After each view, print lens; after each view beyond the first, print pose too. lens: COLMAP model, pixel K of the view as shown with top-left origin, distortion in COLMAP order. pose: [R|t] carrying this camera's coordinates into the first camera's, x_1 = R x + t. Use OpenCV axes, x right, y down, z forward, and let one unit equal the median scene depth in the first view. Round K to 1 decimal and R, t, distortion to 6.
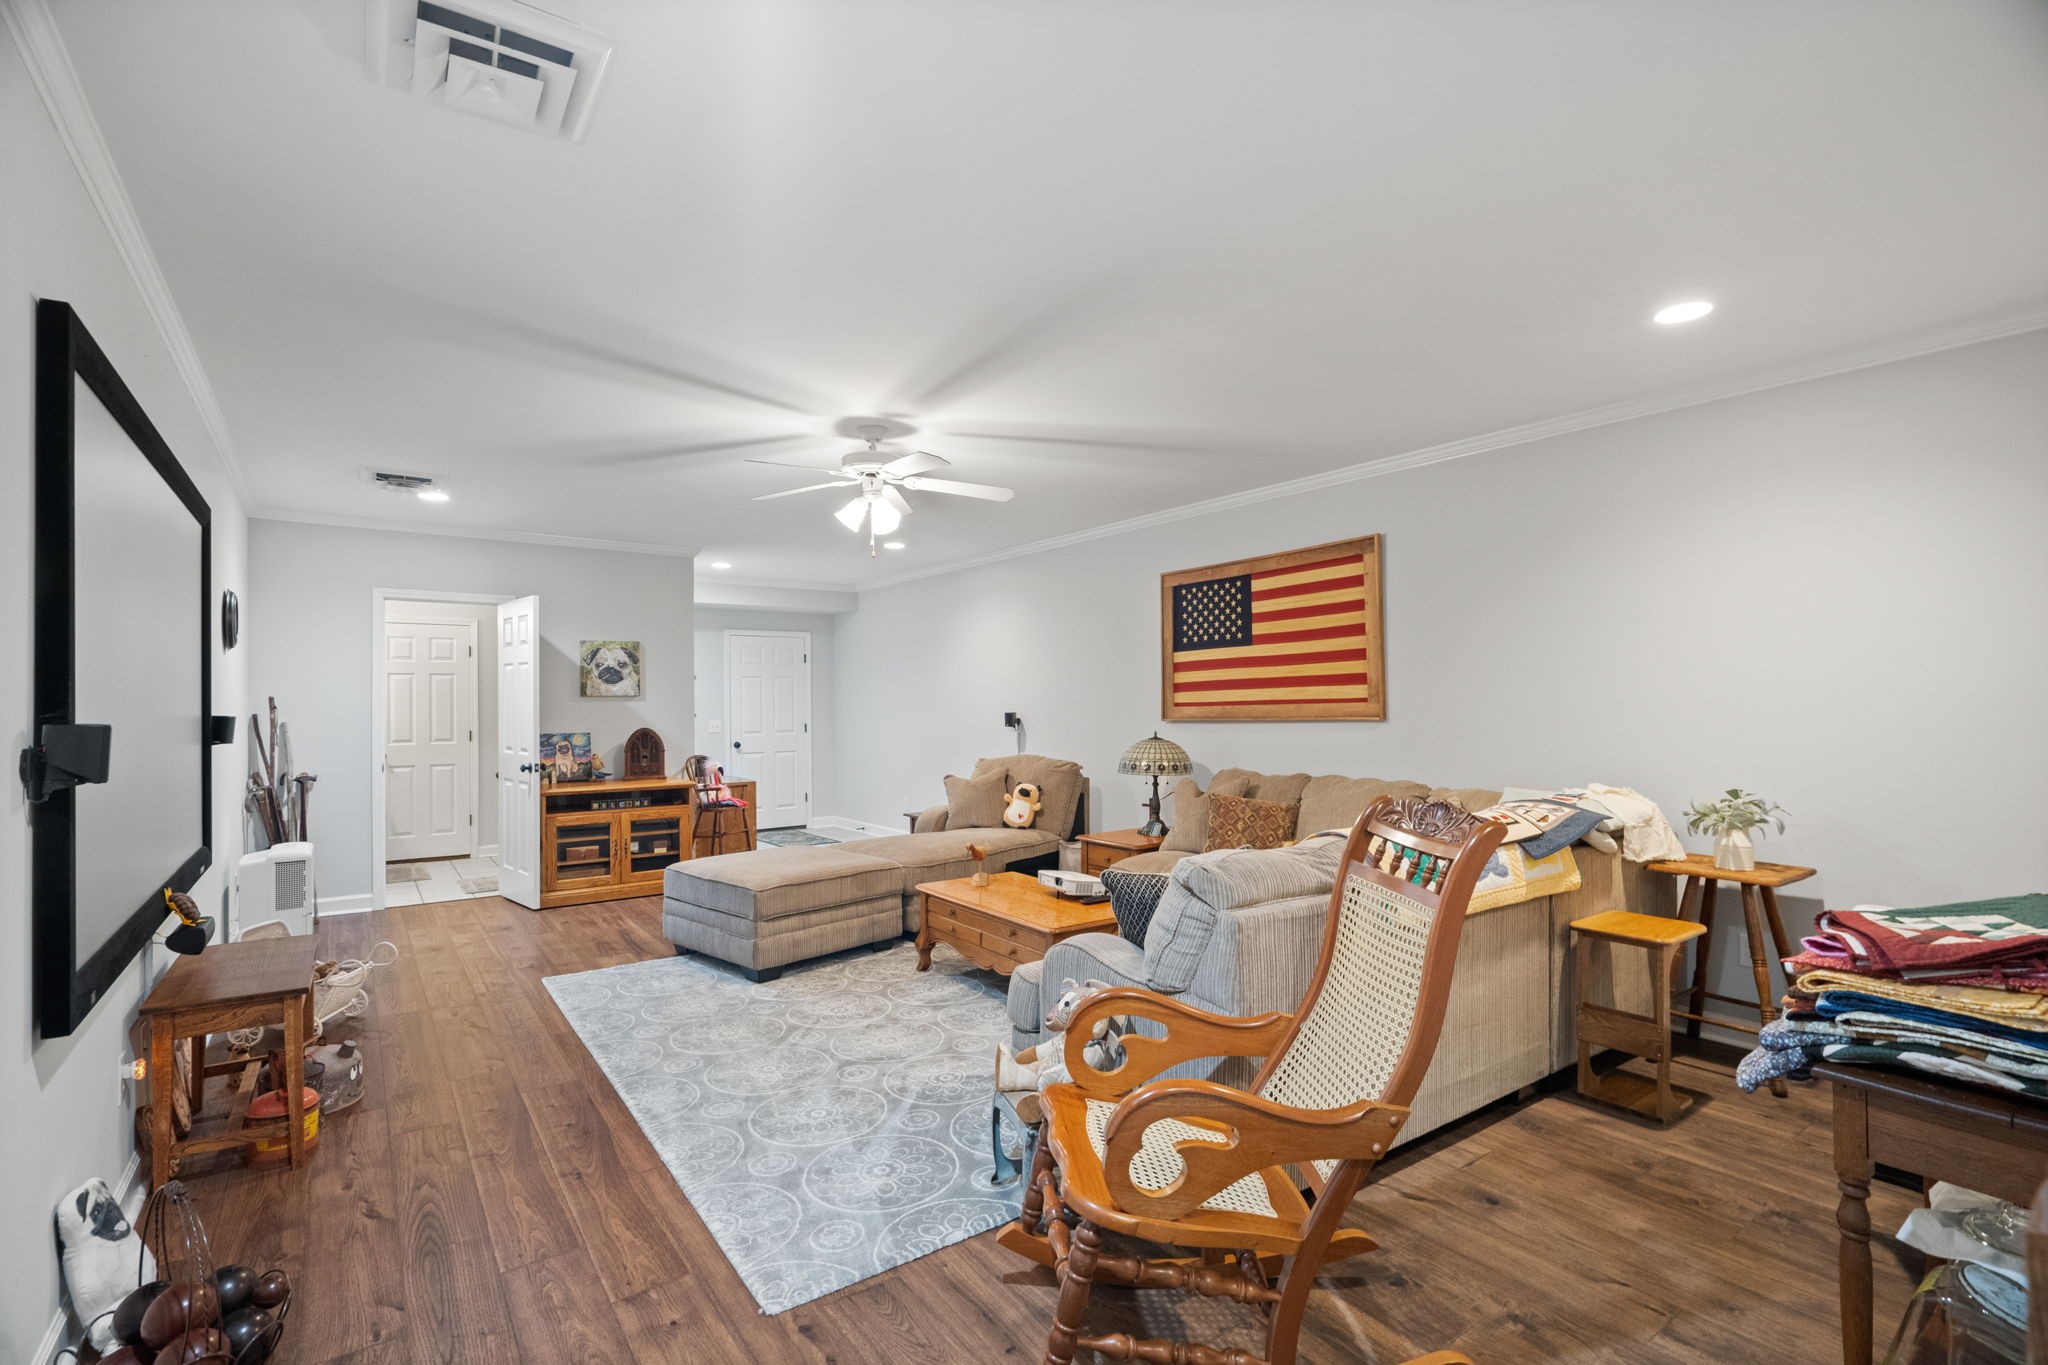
lens RADIAL K [[947.1, 0, 1020.1], [0, 947.1, 692.9], [0, 0, 1]] dist [0.000853, 0.000073]
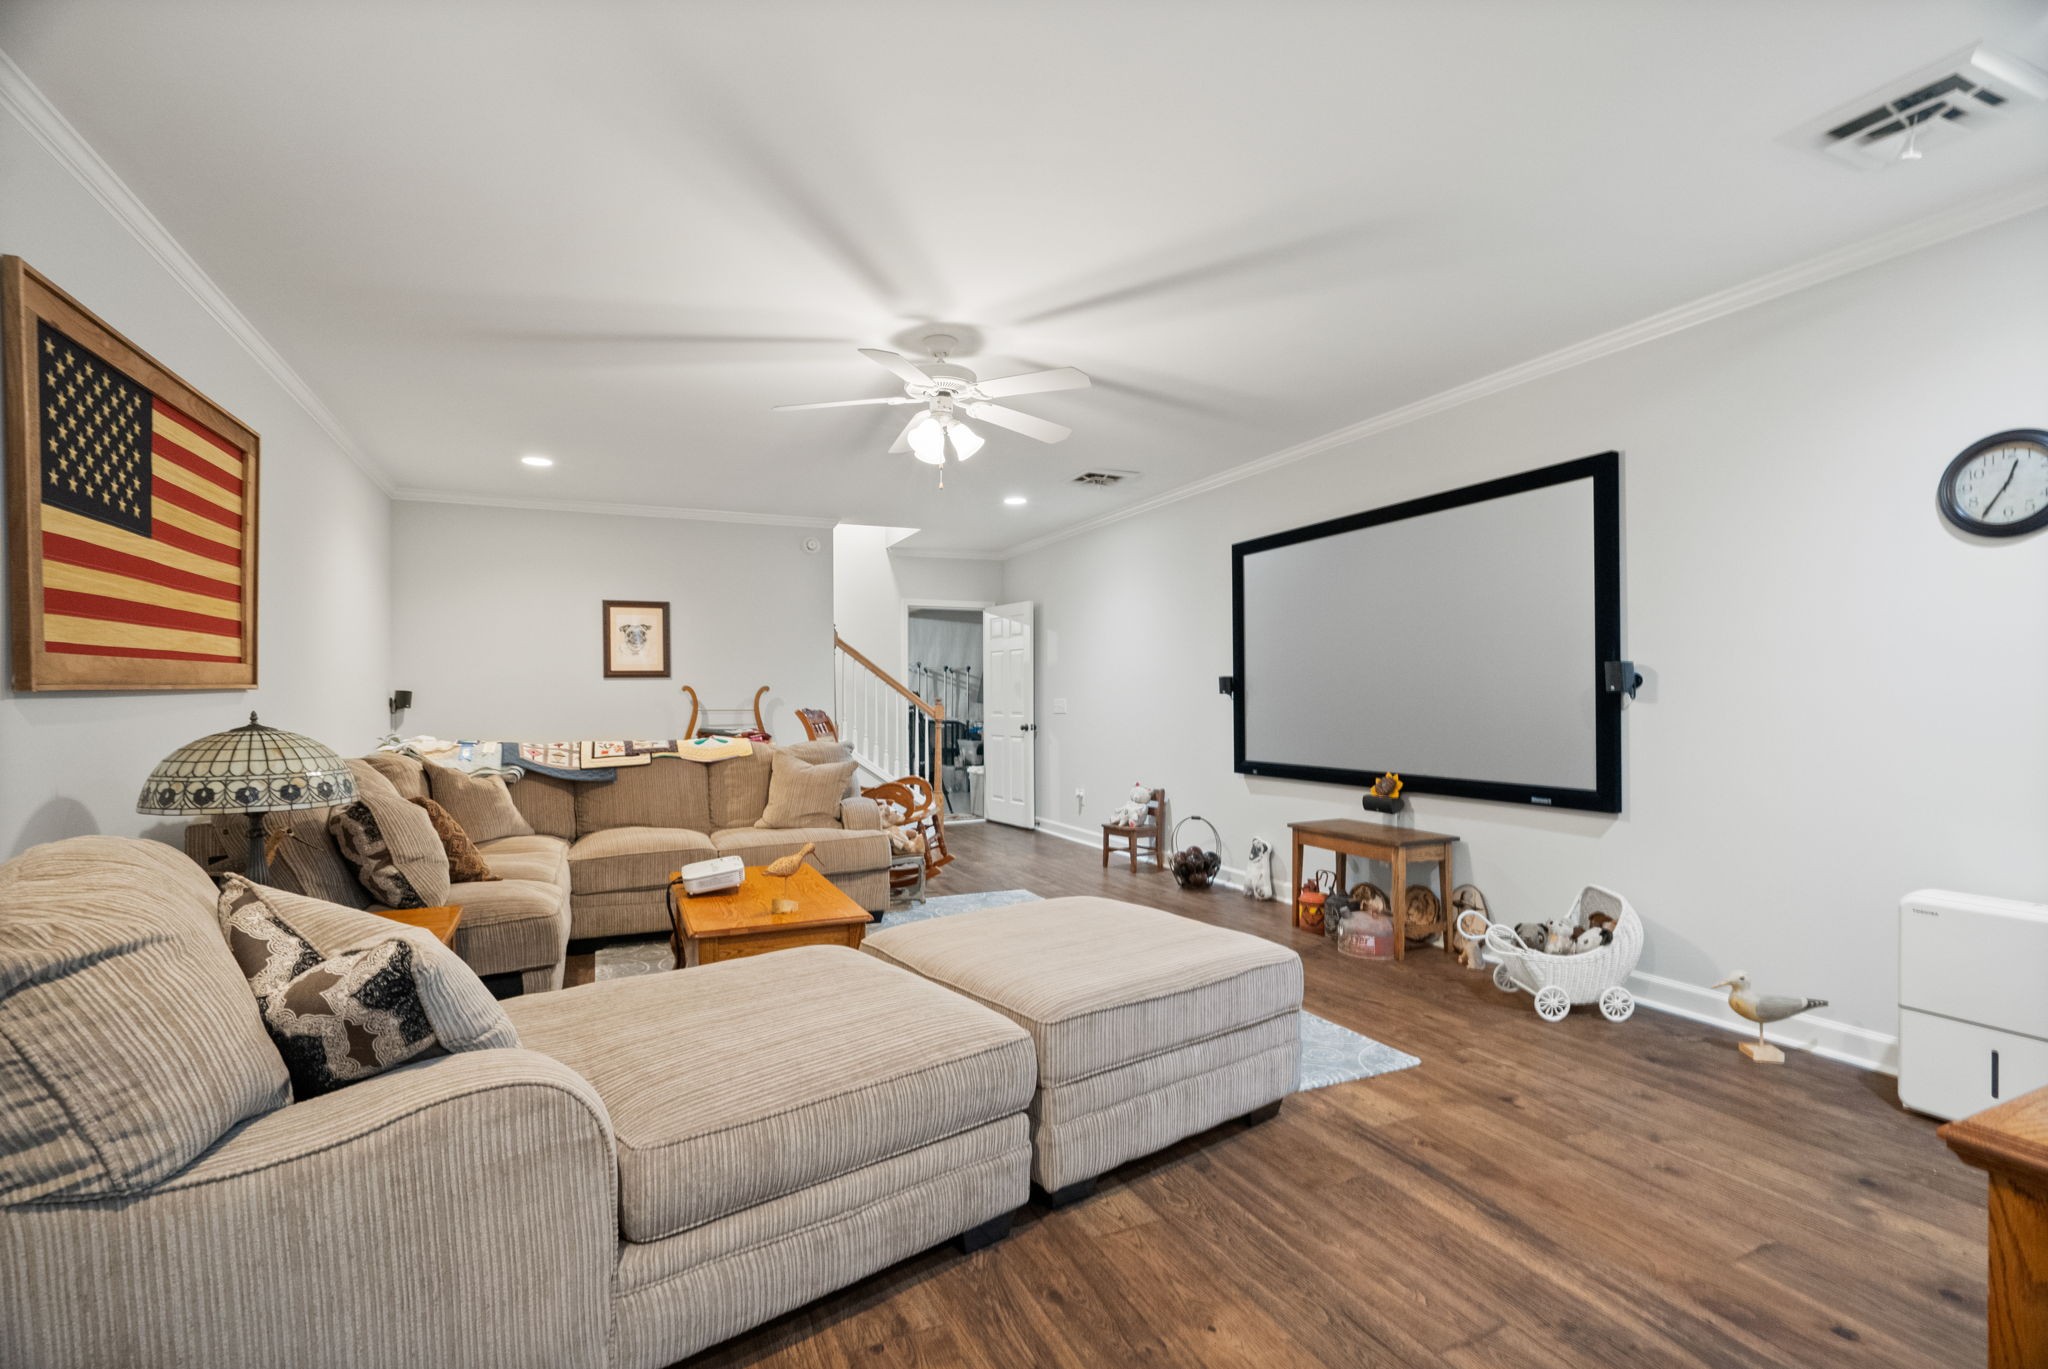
lens RADIAL K [[947.1, 0, 1020.1], [0, 947.1, 694.9], [0, 0, 1]] dist [0.000853, 0.000073]
pose [[-0.981733, 0.009749, 0.190014, -0.334132], [0.007678, 0.999903, -0.011632, 0.046681], [-0.190109, -0.009961, -0.981712, 1.578117]]
